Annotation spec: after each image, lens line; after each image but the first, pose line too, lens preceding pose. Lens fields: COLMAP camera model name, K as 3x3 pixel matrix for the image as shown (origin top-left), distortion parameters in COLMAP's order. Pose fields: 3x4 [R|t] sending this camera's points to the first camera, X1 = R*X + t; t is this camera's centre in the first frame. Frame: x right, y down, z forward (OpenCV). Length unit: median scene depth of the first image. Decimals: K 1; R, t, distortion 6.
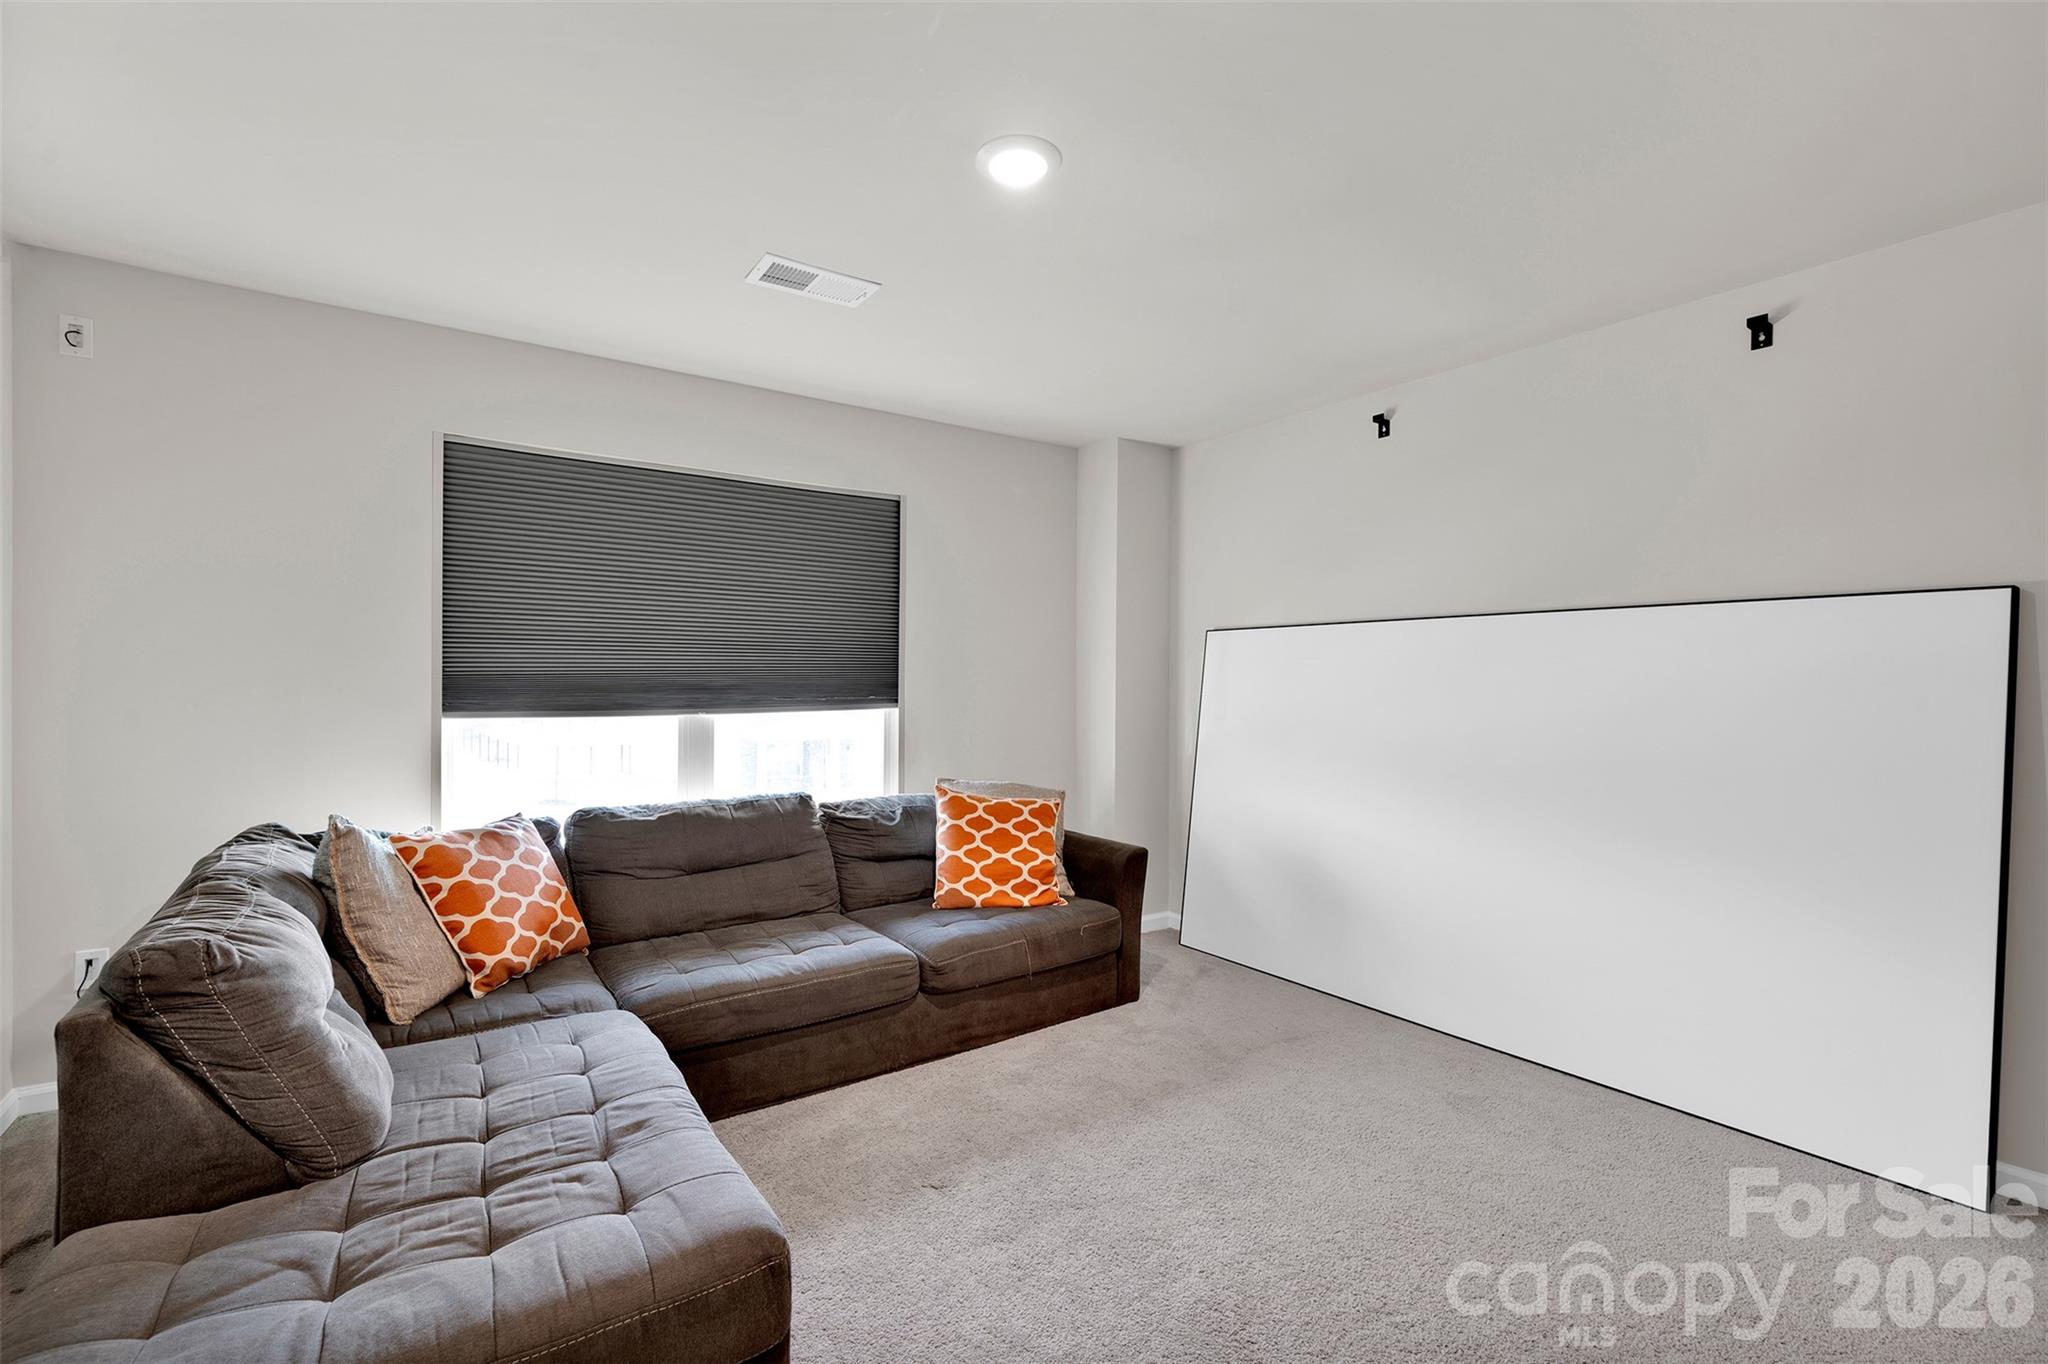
lens RADIAL K [[908.7, 0, 1023.1], [0, 908.7, 709.0], [0, 0, 1]] dist [-0.001681, -0.000200]
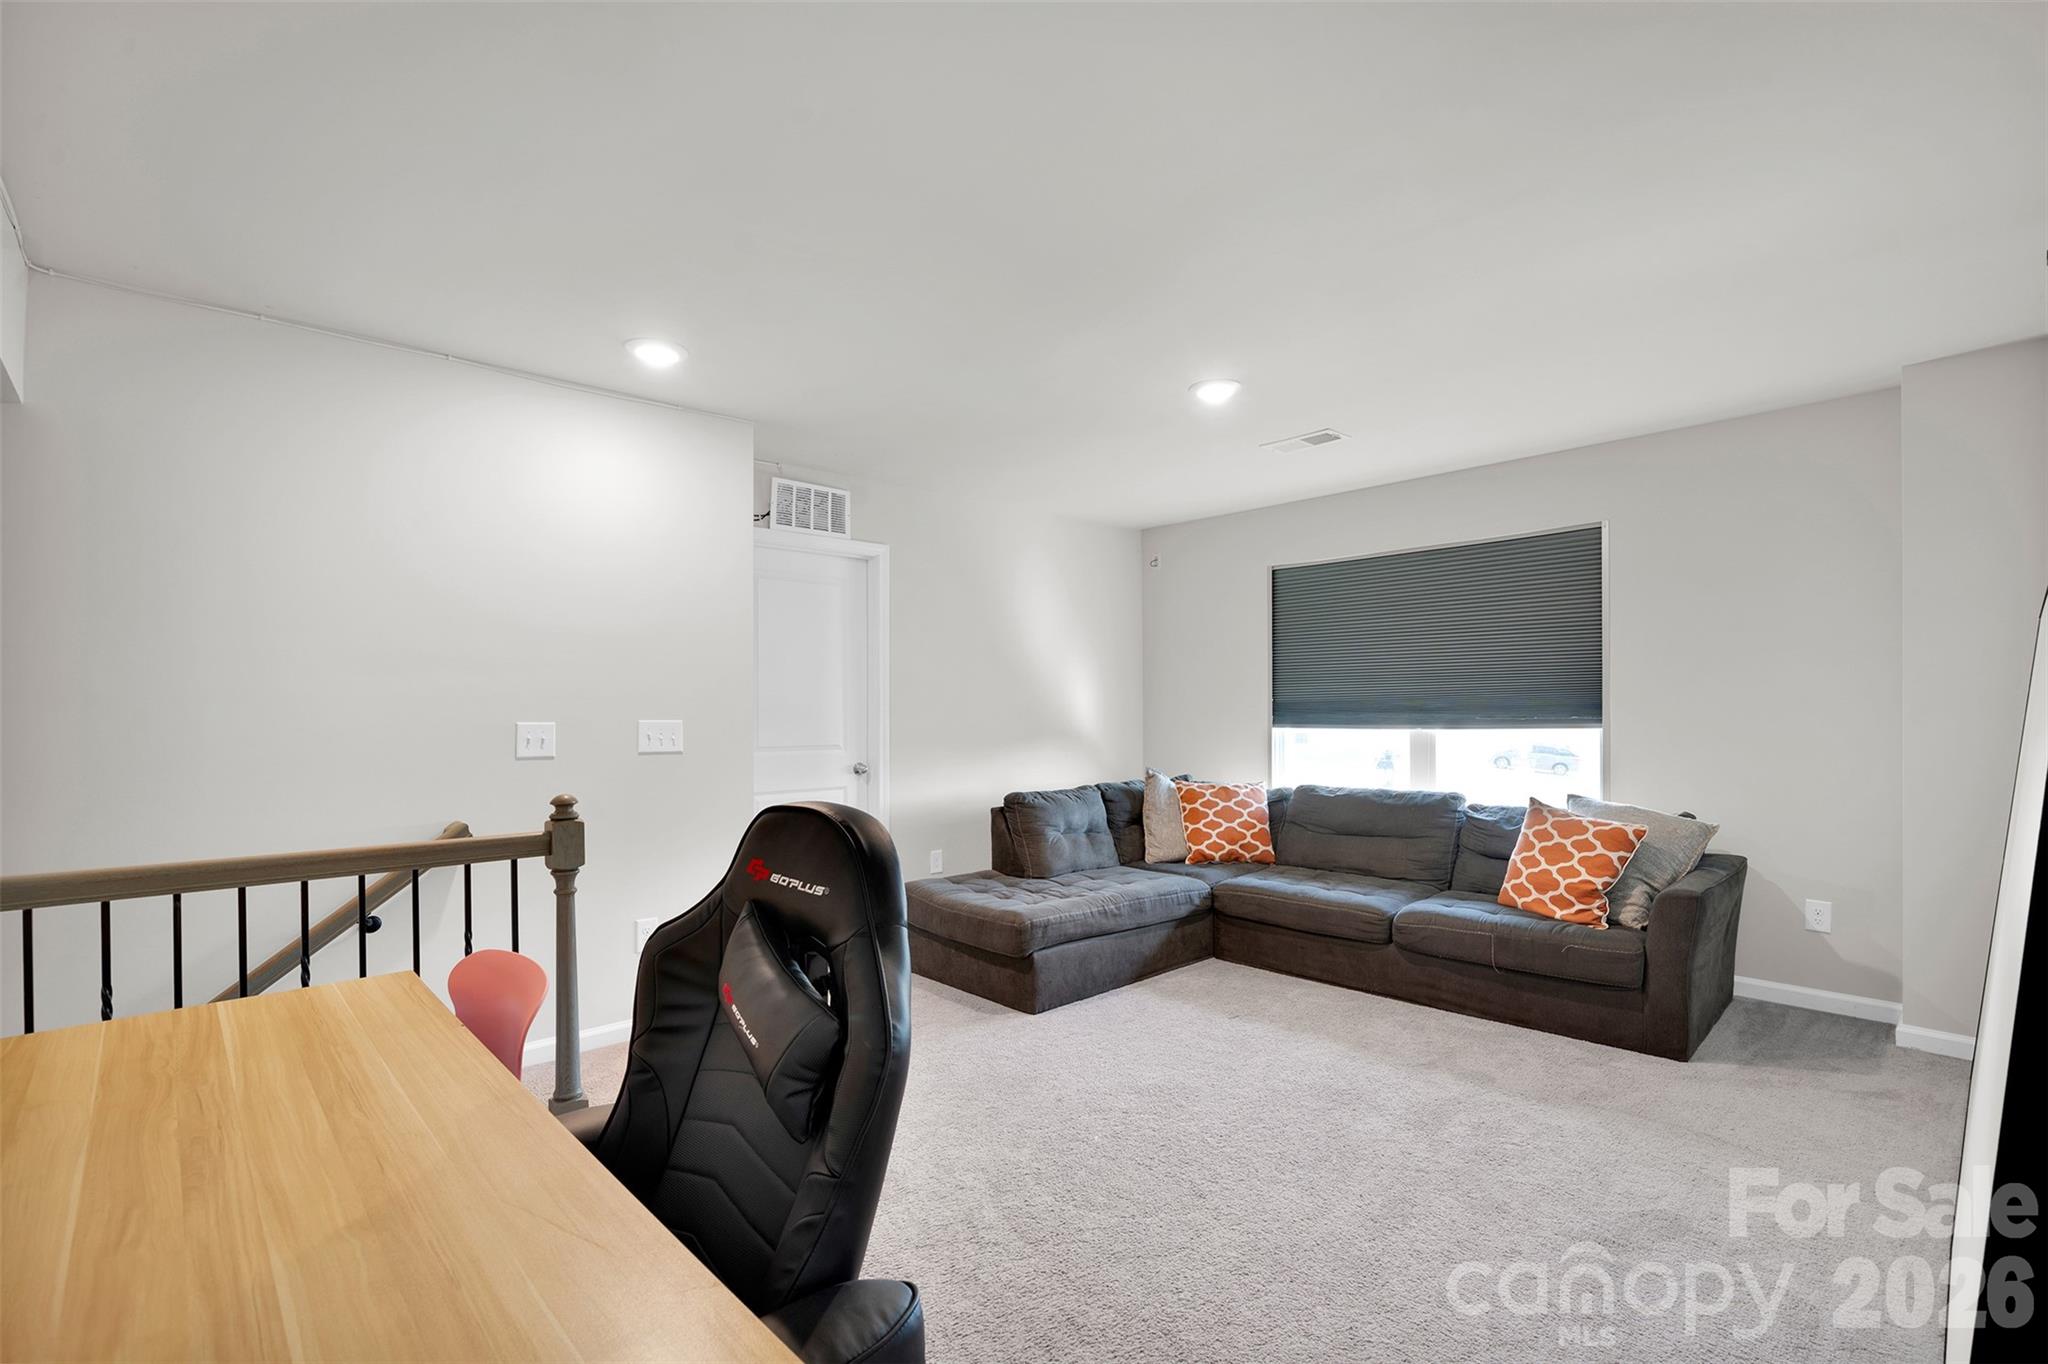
lens RADIAL K [[908.7, 0, 1023.1], [0, 908.7, 709.0], [0, 0, 1]] dist [-0.001681, -0.000200]
pose [[0.145214, -0.001976, -0.989398, 0.992275], [-0.015939, 0.999864, -0.004336, -0.009290], [0.989272, 0.016400, 0.145162, 0.252833]]
